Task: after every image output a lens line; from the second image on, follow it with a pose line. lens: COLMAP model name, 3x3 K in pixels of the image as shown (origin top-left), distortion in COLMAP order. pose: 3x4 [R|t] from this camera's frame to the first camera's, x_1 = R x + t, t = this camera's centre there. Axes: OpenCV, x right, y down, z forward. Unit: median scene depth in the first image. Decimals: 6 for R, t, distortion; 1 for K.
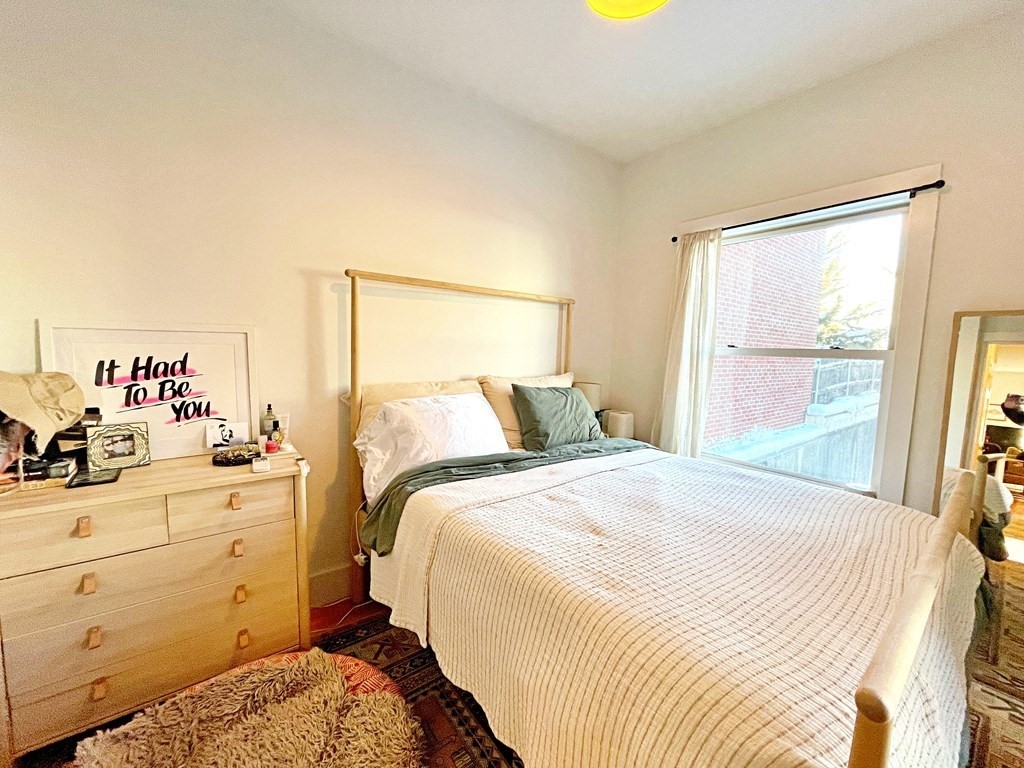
lens RADIAL K [[404.3, 0, 512.0], [0, 404.3, 384.0], [0, 0, 1]] dist [-0.015108, -0.000134]
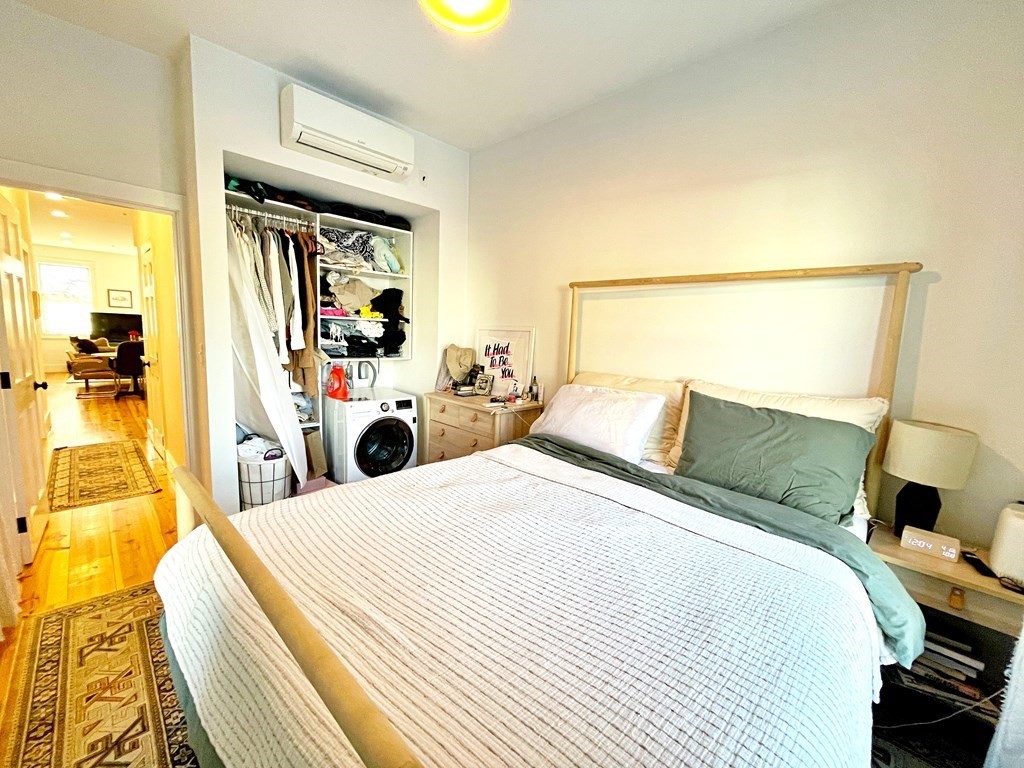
lens RADIAL K [[404.3, 0, 512.0], [0, 404.3, 384.0], [0, 0, 1]] dist [-0.015108, -0.000134]
pose [[0.136198, 0.108835, -0.984685, 1.061757], [-0.123423, 0.988068, 0.092137, -0.060535], [0.982963, 0.108984, 0.148005, 0.750562]]
